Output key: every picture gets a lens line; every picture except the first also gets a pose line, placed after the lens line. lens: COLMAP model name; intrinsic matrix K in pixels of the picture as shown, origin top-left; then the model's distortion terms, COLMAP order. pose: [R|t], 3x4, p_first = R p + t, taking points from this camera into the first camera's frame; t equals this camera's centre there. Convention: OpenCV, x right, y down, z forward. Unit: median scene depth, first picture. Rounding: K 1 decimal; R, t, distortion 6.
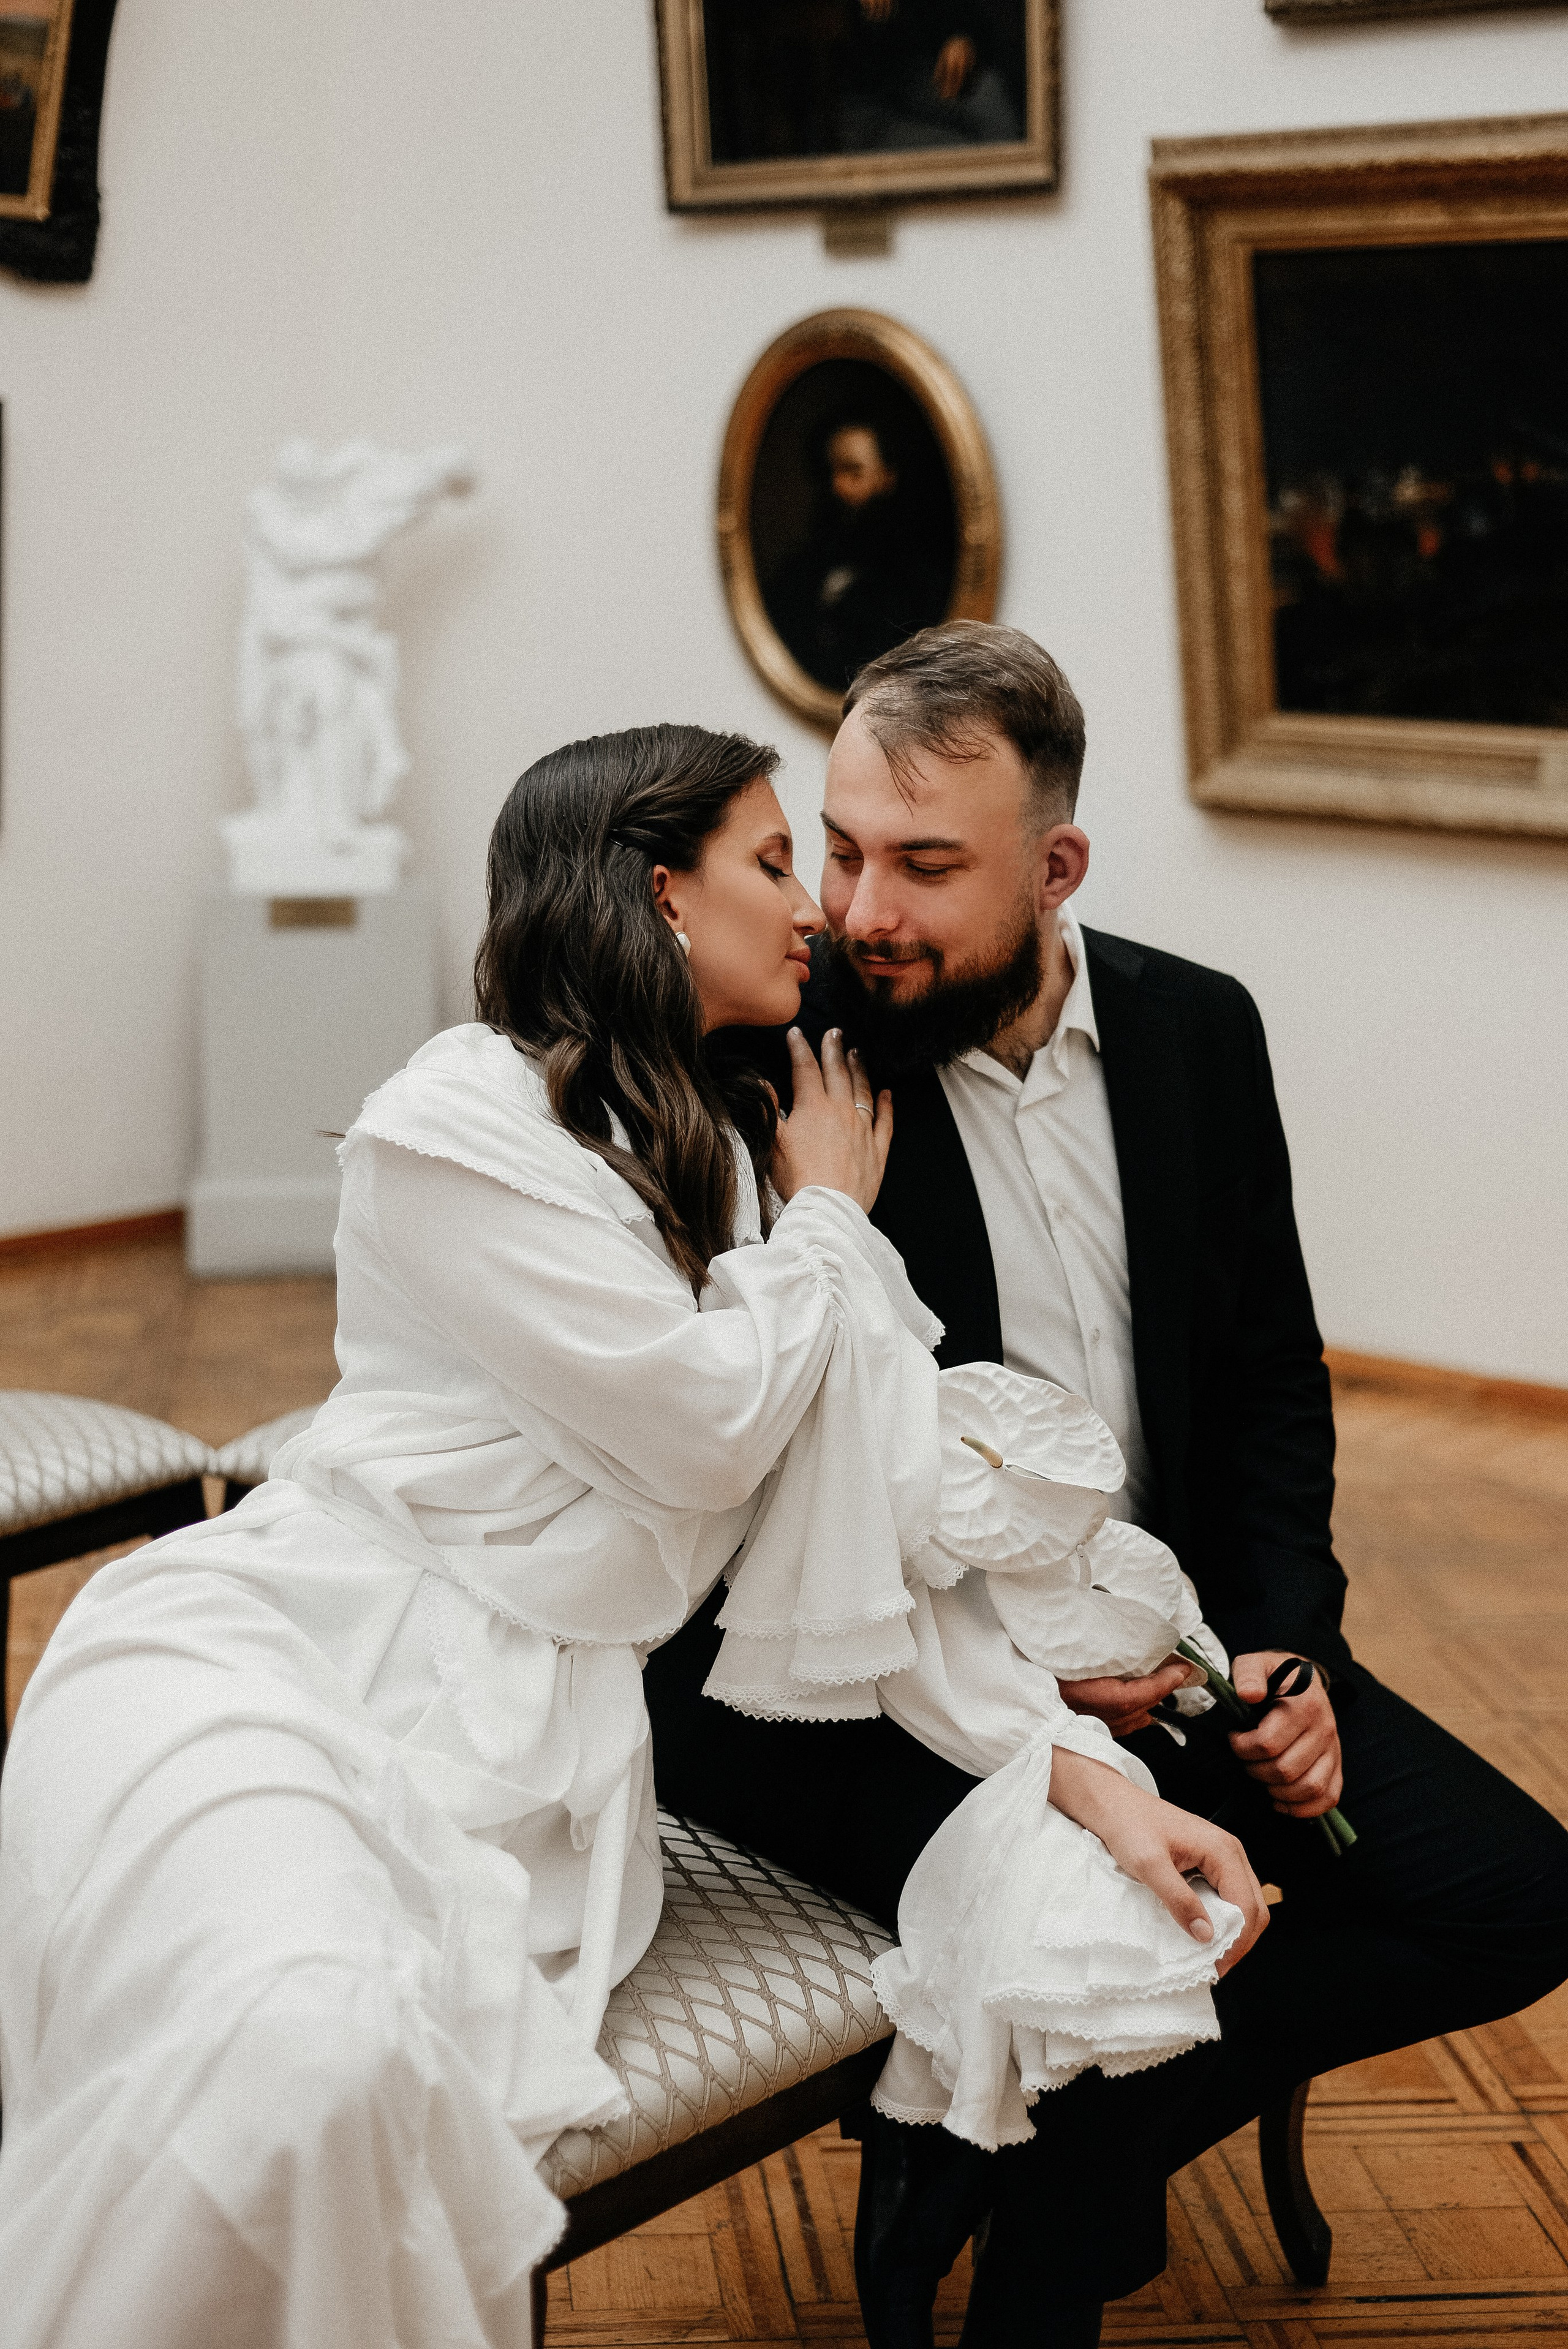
lens RADIAL K [[3694.3, 0, 778.8], [0, 3694.3, 1173.5], [0, 0, 1]] dist [-0.001611, 0.007916]
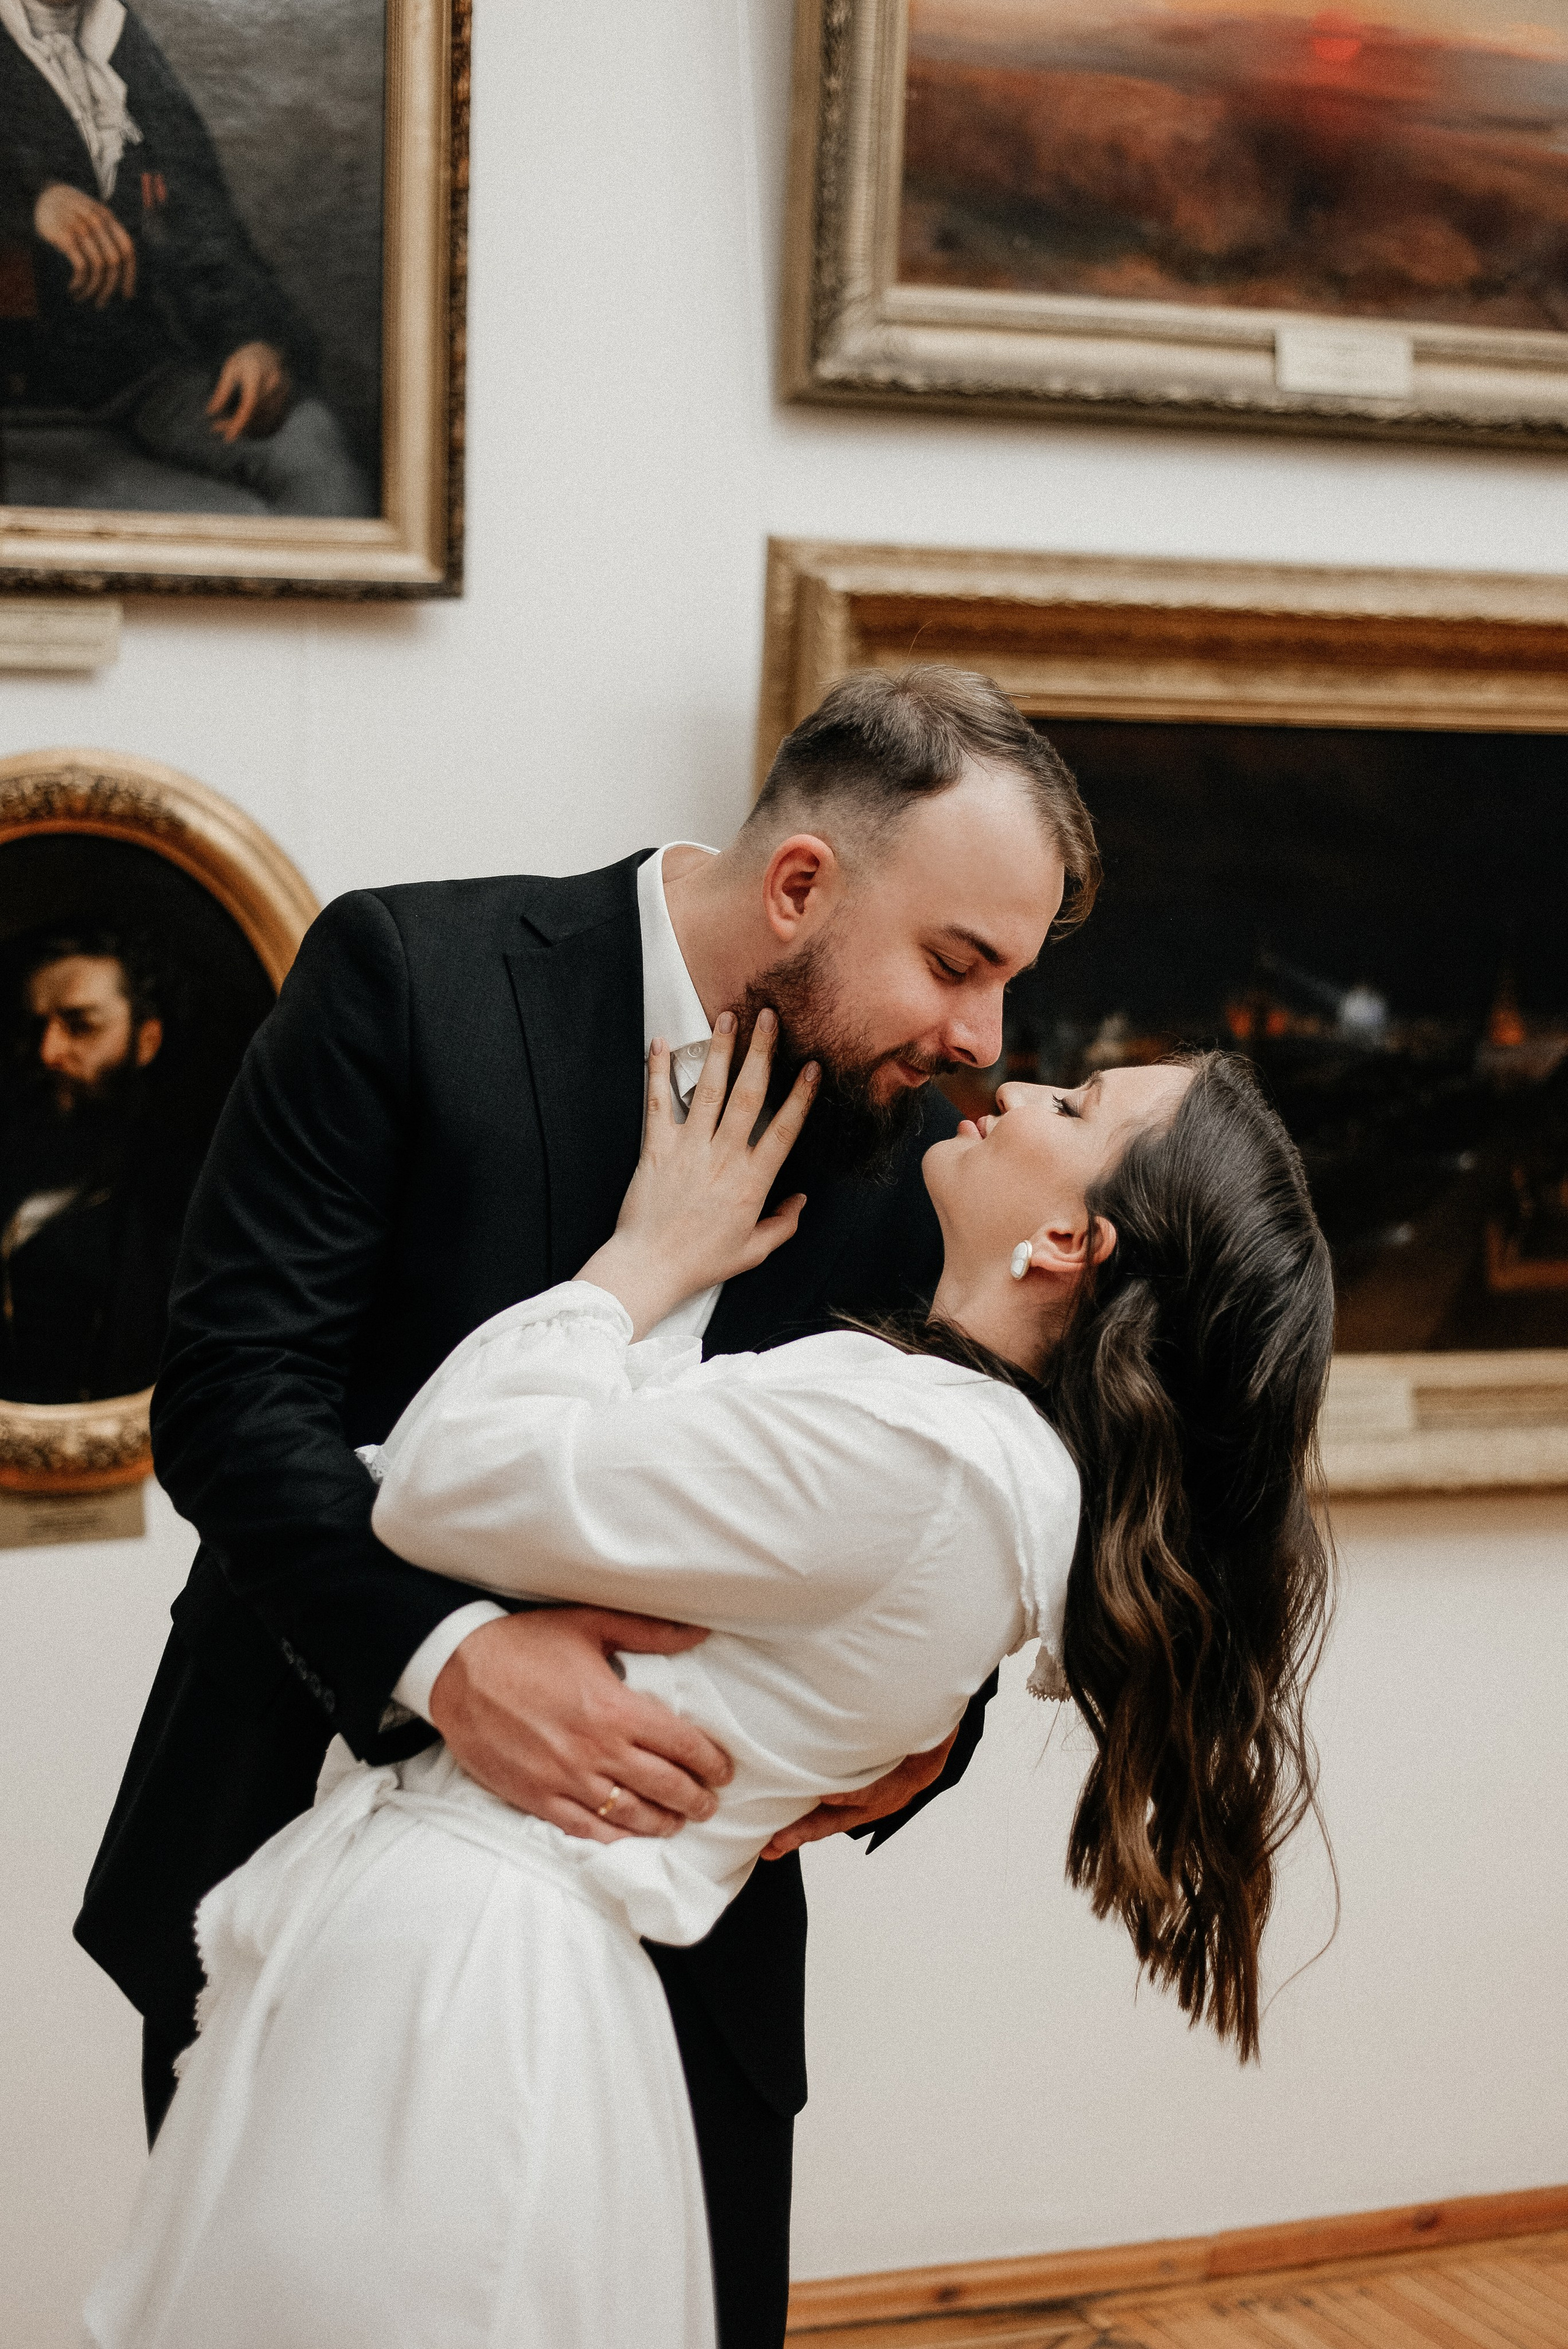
lens RADIAL K [[3551.3, 0, 820.4], [0, 3551.3, 1172.2], [0, 0, 1]] dist [-0.013849, 0.005466]
pose [[0.527469, -0.037300, 0.848755, -0.430151], [0.161226, 0.985276, -0.056897, -0.123083], [-0.834136, 0.166853, 0.525717, 0.646280]]
